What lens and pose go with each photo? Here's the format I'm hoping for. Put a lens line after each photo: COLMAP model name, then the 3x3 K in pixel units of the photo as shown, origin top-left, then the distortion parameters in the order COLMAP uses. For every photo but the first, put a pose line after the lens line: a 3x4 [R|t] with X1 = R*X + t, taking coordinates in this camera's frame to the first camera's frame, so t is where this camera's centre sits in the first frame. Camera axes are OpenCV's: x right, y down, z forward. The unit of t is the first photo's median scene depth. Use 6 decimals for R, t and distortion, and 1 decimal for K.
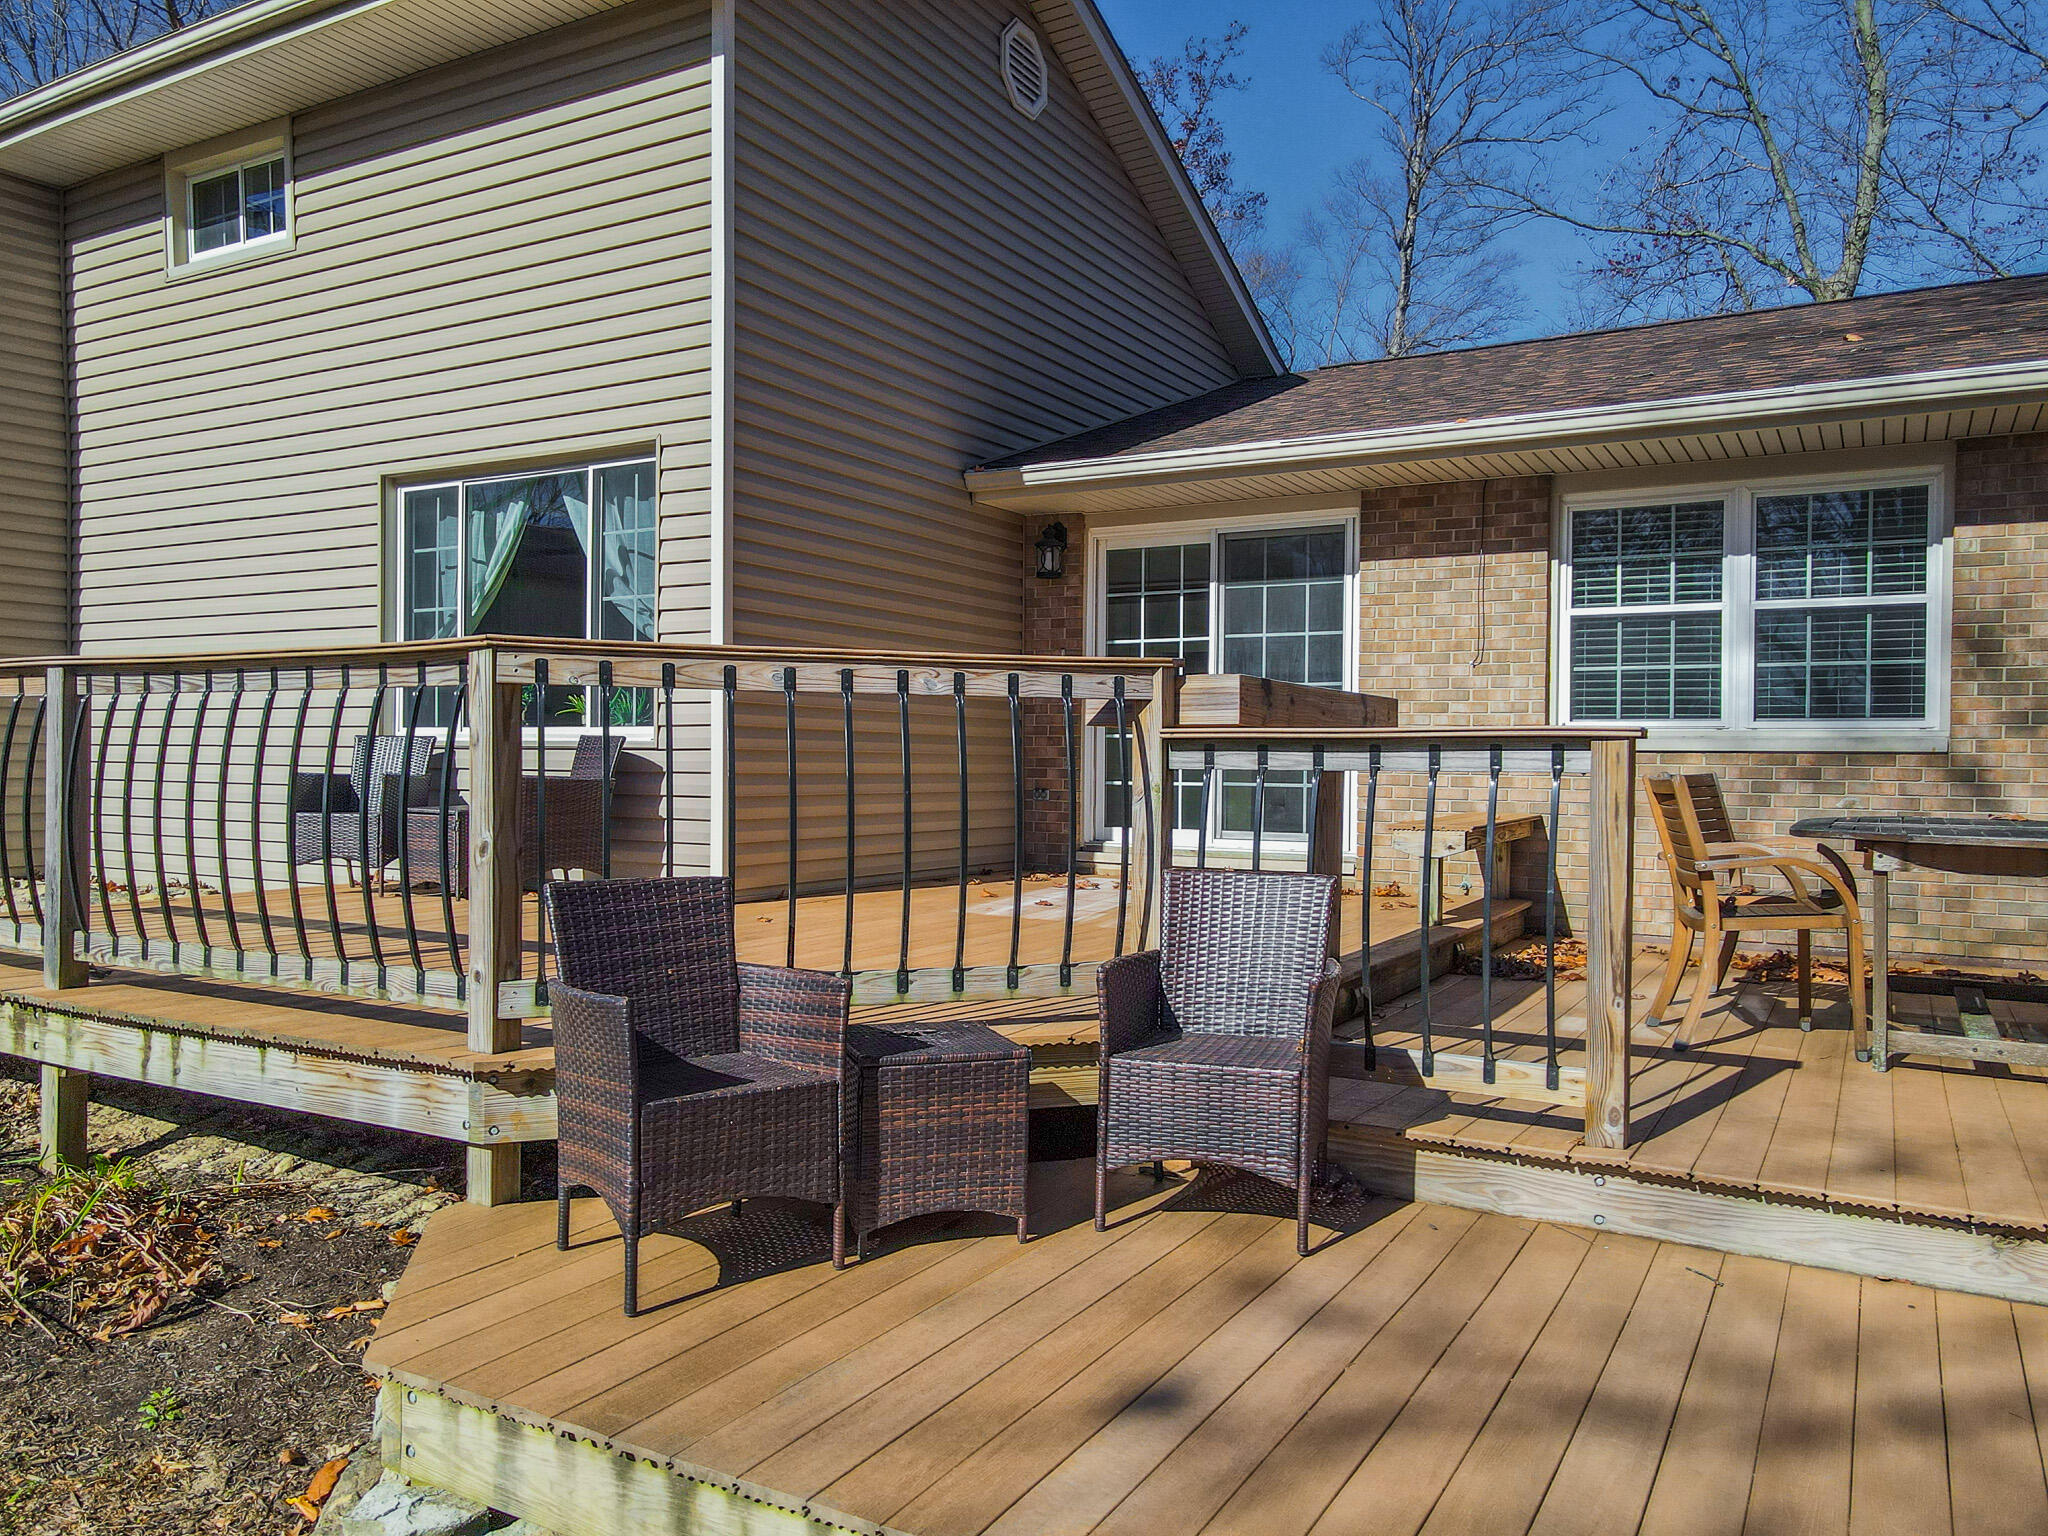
lens RADIAL K [[1509.2, 0, 1016.1], [0, 1509.2, 776.6], [0, 0, 1]] dist [-0.011535, 0.035114]
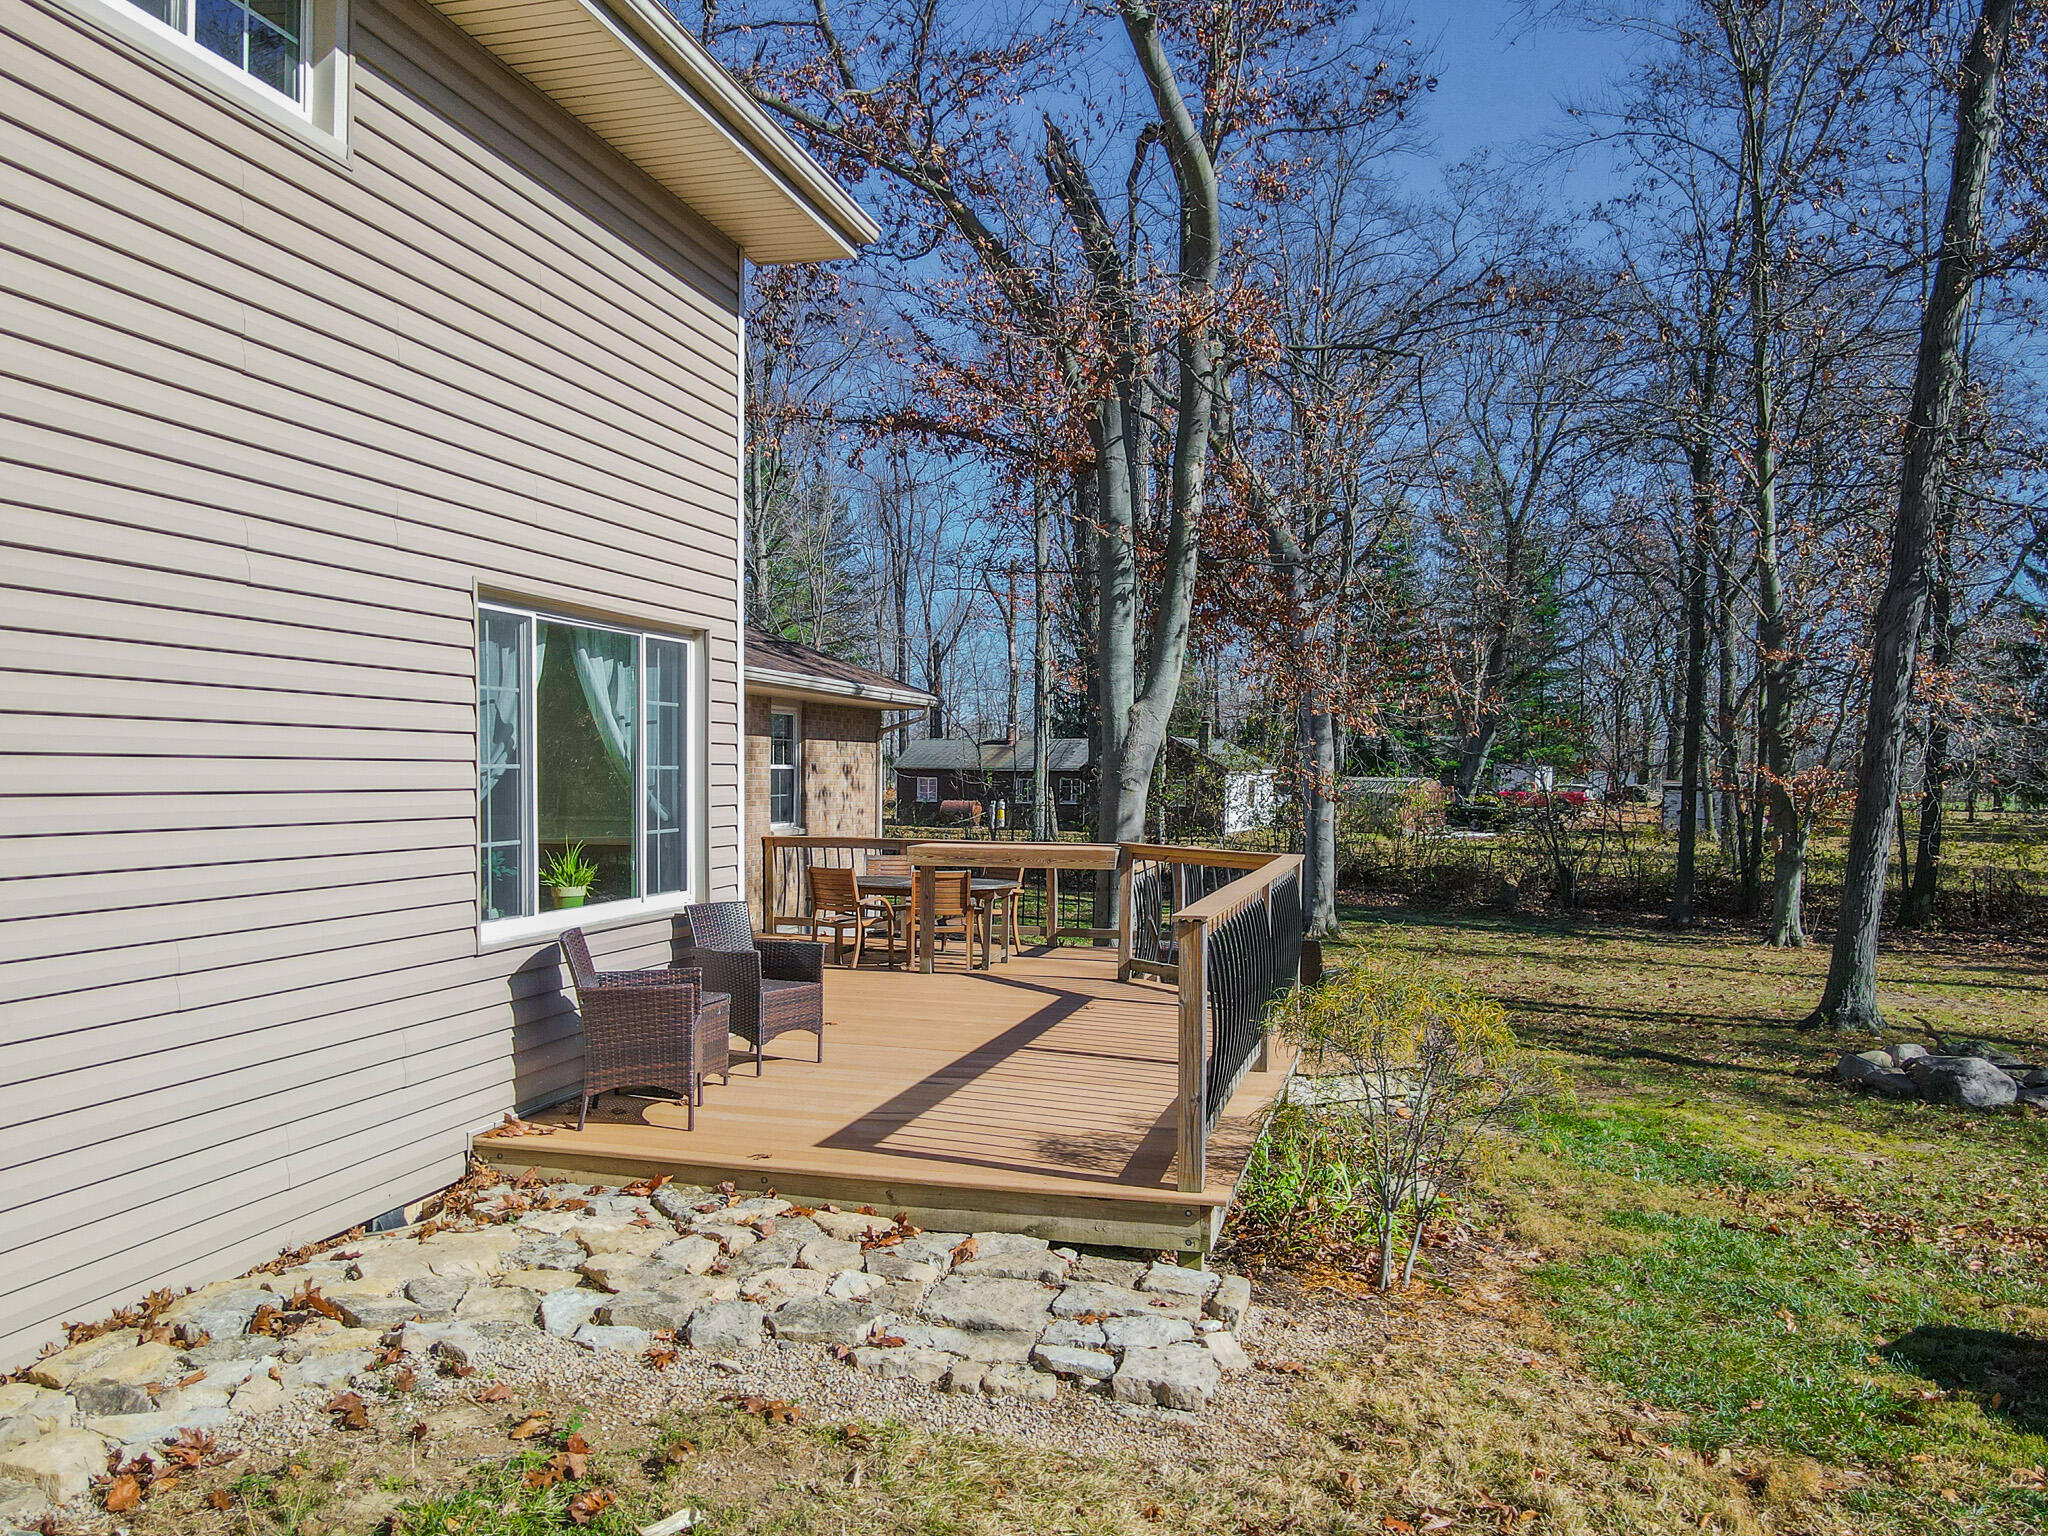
lens RADIAL K [[1528.7, 0, 1024.0], [0, 1528.7, 768.0], [0, 0, 1]] dist [-0.001182, 0.030560]
pose [[-0.270192, -0.012031, 0.962731, -1.271225], [-0.002058, 0.999927, 0.011918, -0.127199], [-0.962804, 0.001239, -0.270197, 1.002738]]
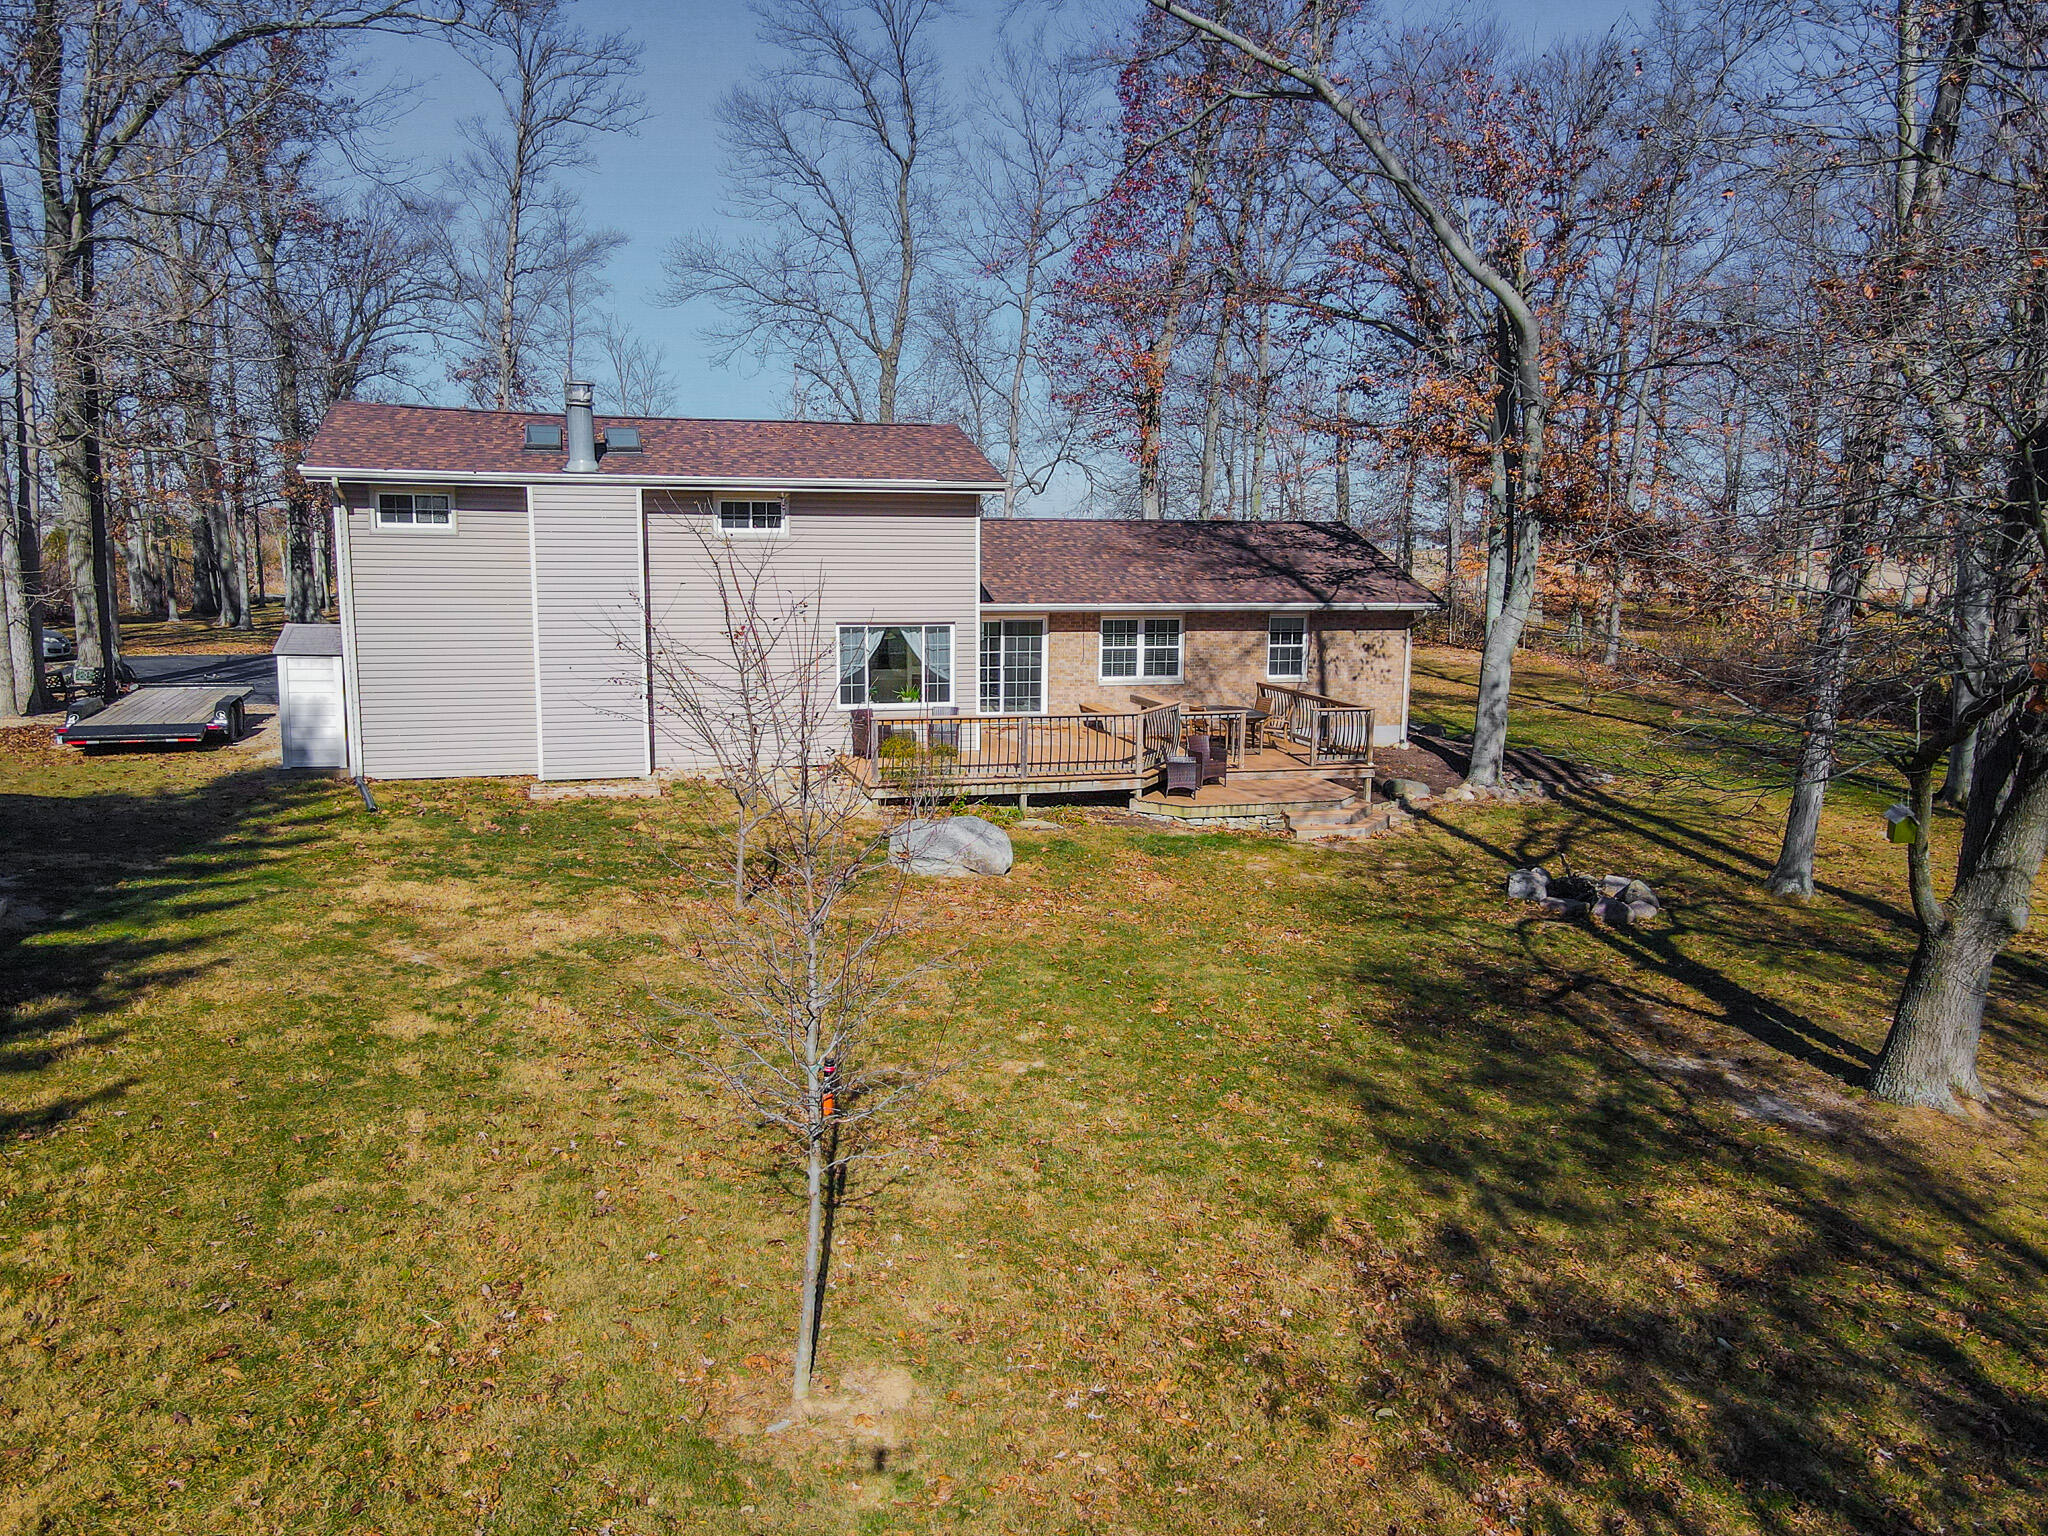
lens RADIAL K [[1528.7, 0, 1024.0], [0, 1528.7, 768.0], [0, 0, 1]] dist [-0.001182, 0.030560]
pose [[0.683587, -0.116320, 0.720540, -2.540597], [0.002926, 0.987648, 0.156665, -0.412444], [-0.729863, -0.104986, 0.675484, -1.446736]]
